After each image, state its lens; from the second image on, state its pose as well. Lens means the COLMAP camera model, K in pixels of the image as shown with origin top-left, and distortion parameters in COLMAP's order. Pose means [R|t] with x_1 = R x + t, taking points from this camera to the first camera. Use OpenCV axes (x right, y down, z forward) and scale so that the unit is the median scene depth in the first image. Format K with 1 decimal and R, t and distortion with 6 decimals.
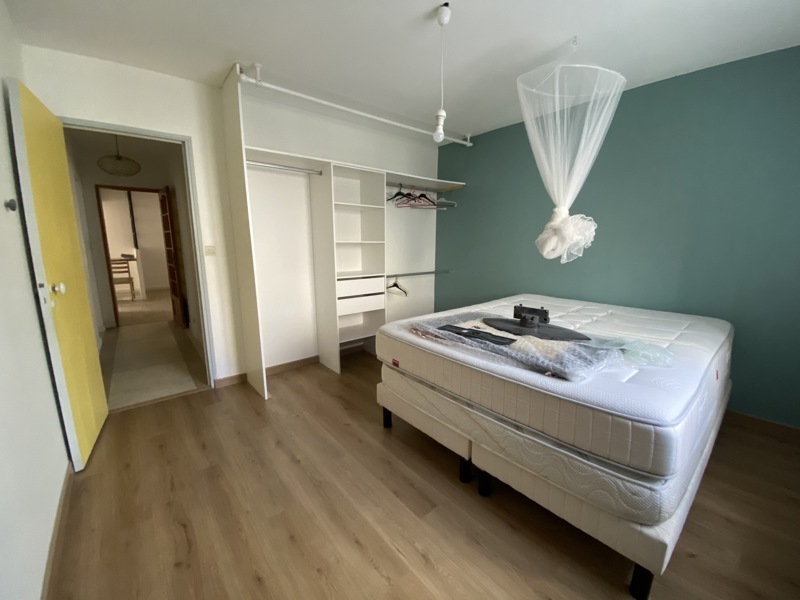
lens RADIAL K [[327.9, 0, 396.7], [0, 327.9, 302.2], [0, 0, 1]] dist [0.001277, -0.000035]
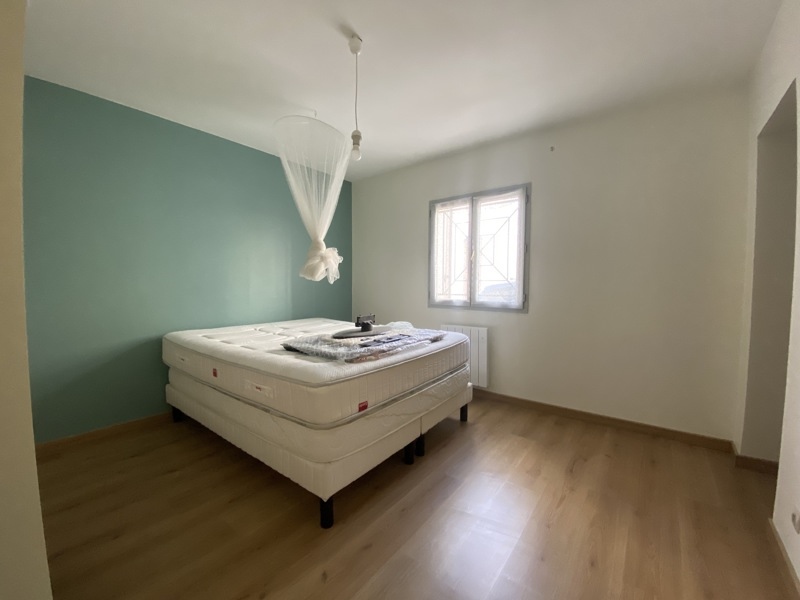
lens RADIAL K [[327.9, 0, 396.0], [0, 327.9, 297.9], [0, 0, 1]] dist [0.001277, -0.000035]
pose [[-0.213967, -0.049732, 0.975574, -0.841852], [0.183539, 0.978870, 0.090155, -0.141789], [-0.959444, 0.198346, -0.200318, 1.087844]]
